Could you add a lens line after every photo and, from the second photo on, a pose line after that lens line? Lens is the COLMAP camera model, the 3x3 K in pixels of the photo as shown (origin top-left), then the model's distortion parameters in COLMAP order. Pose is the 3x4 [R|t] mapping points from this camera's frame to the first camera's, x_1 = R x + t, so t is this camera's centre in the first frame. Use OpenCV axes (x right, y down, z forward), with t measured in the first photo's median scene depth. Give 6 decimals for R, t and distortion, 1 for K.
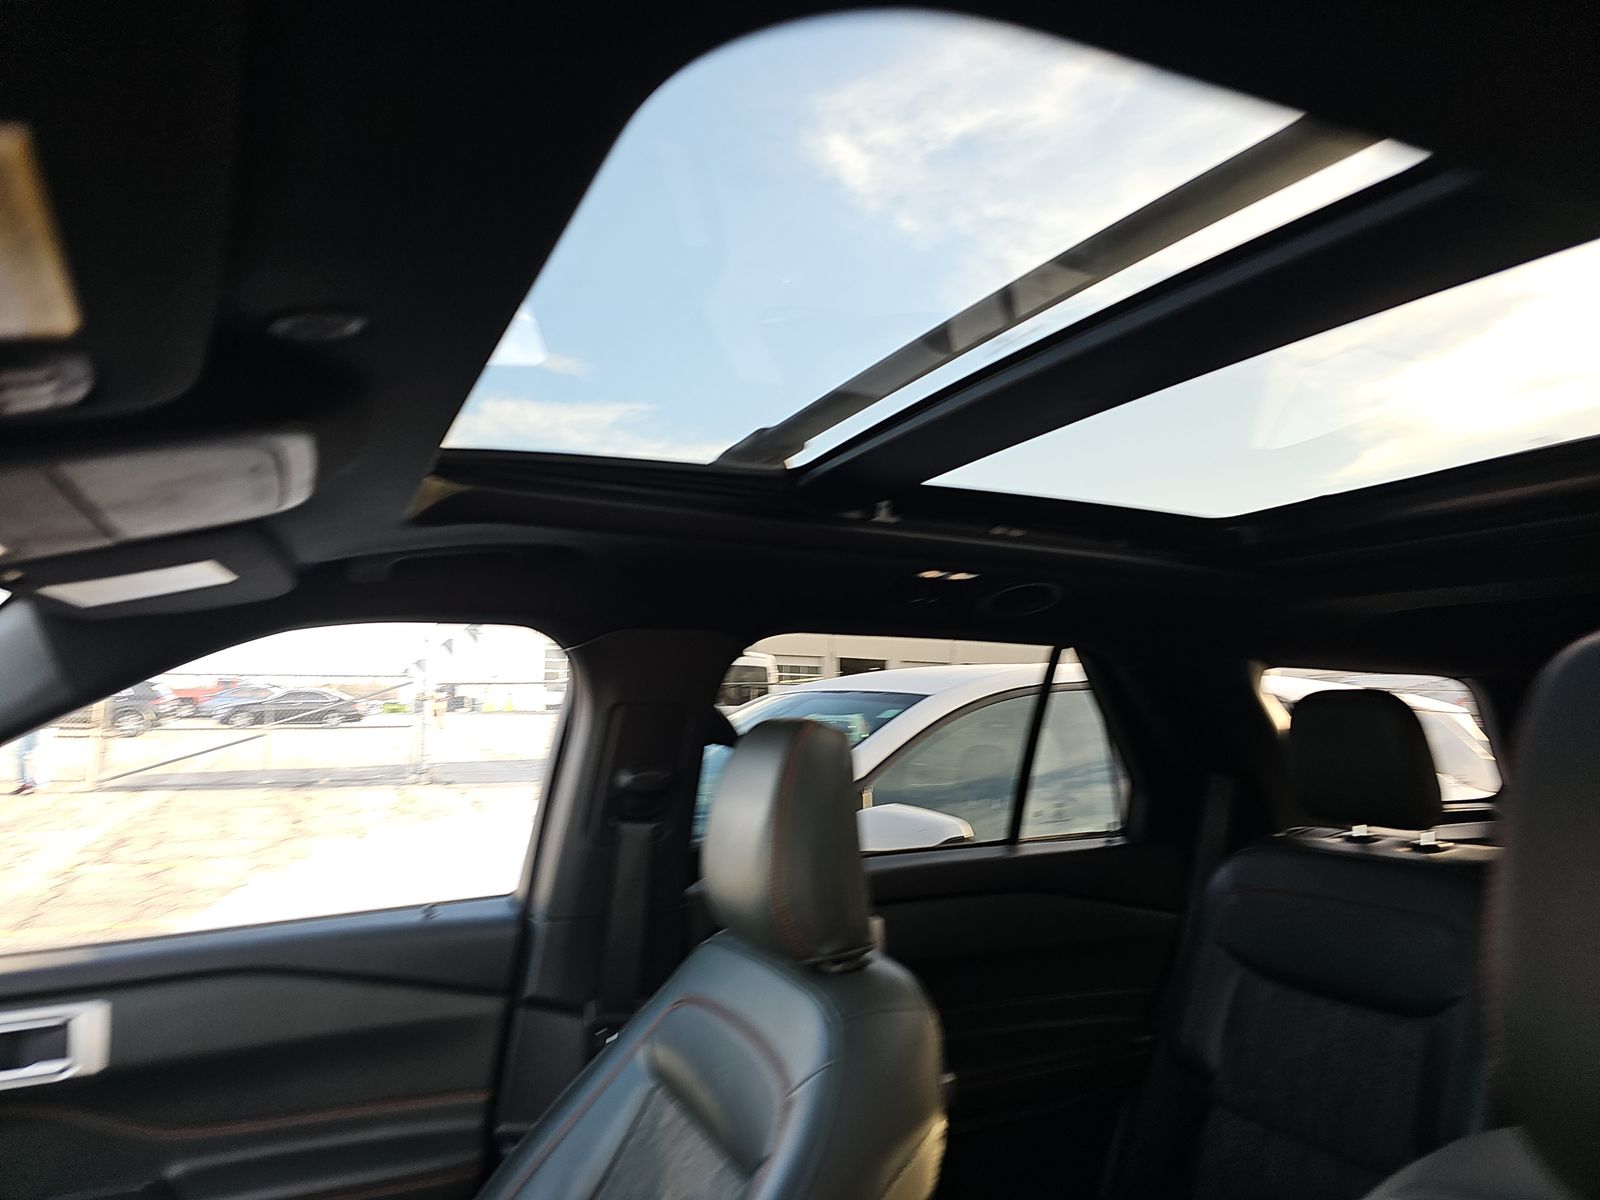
lens RADIAL K [[1031.5, 0, 786.9], [0, 1031.5, 605.2], [0, 0, 1]] dist [0.081375, -0.080601]
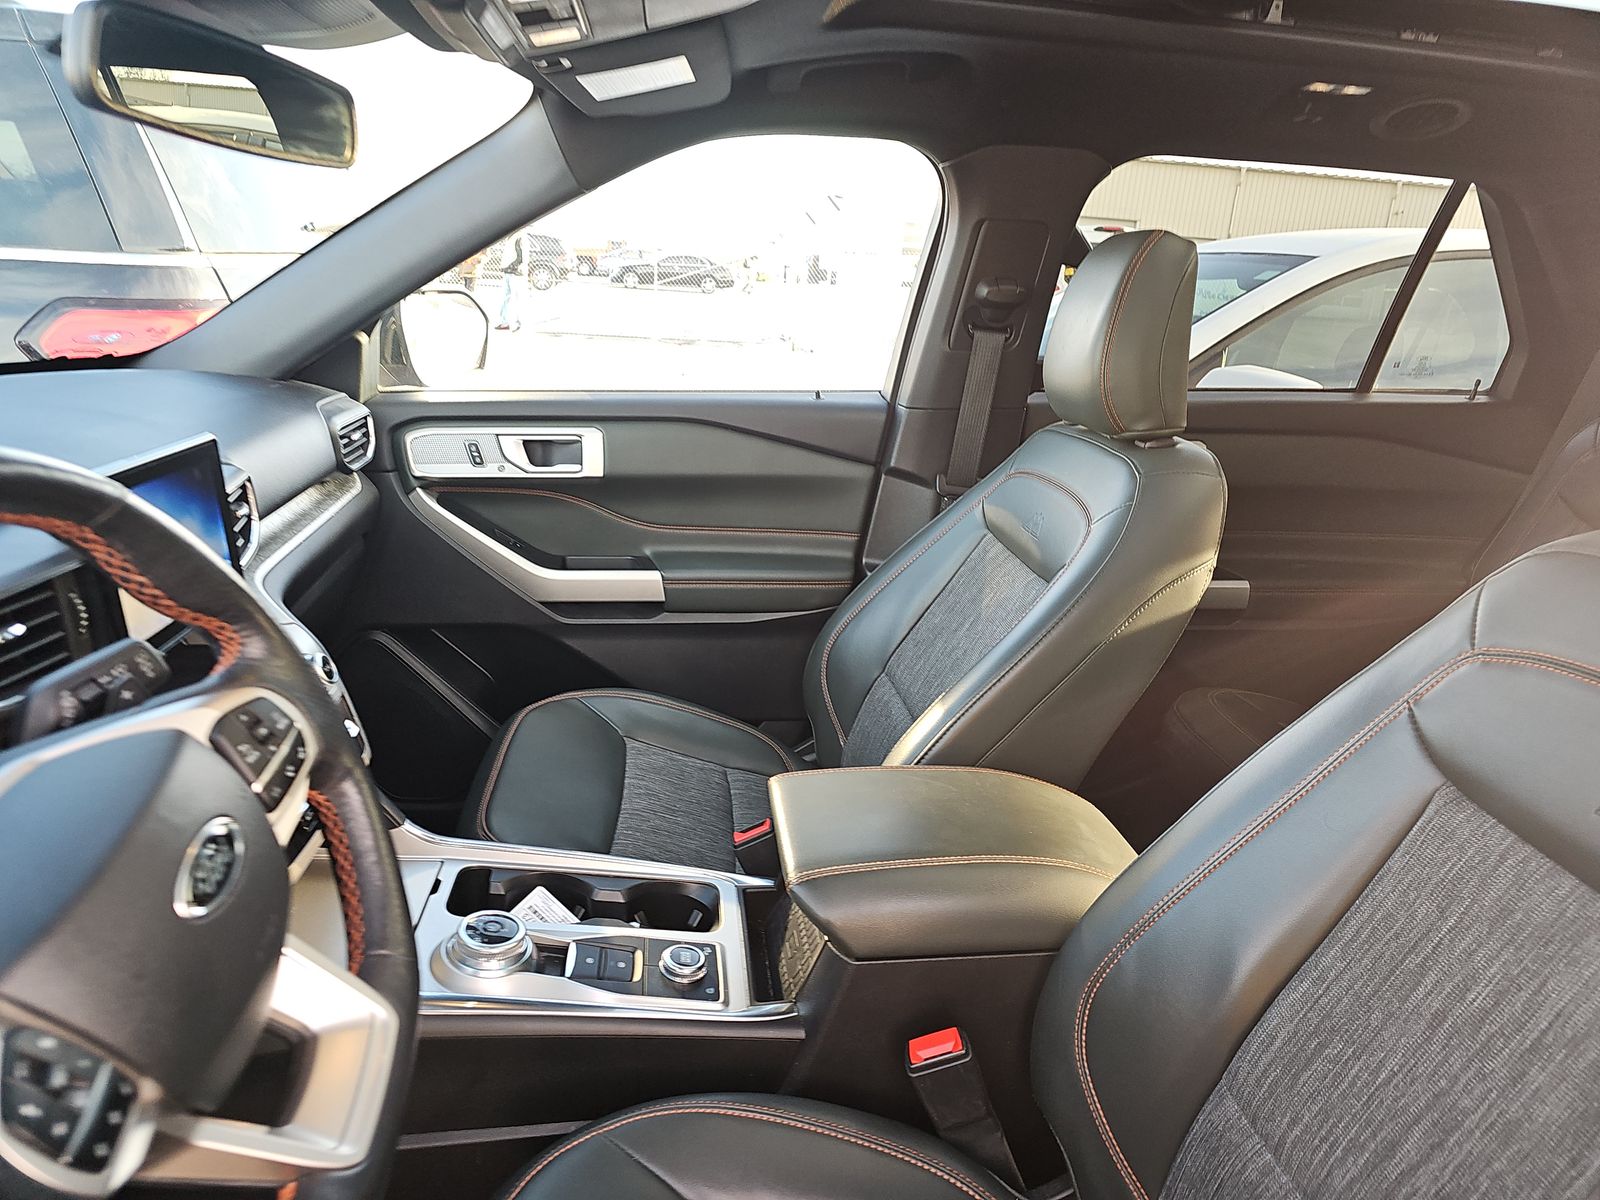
lens RADIAL K [[1031.5, 0, 786.9], [0, 1031.5, 605.2], [0, 0, 1]] dist [0.081375, -0.080601]
pose [[0.943105, 0.147203, -0.298135, 0.032977], [-0.021760, 0.922062, 0.386431, 0.048820], [0.331782, -0.357957, 0.872804, -0.203450]]
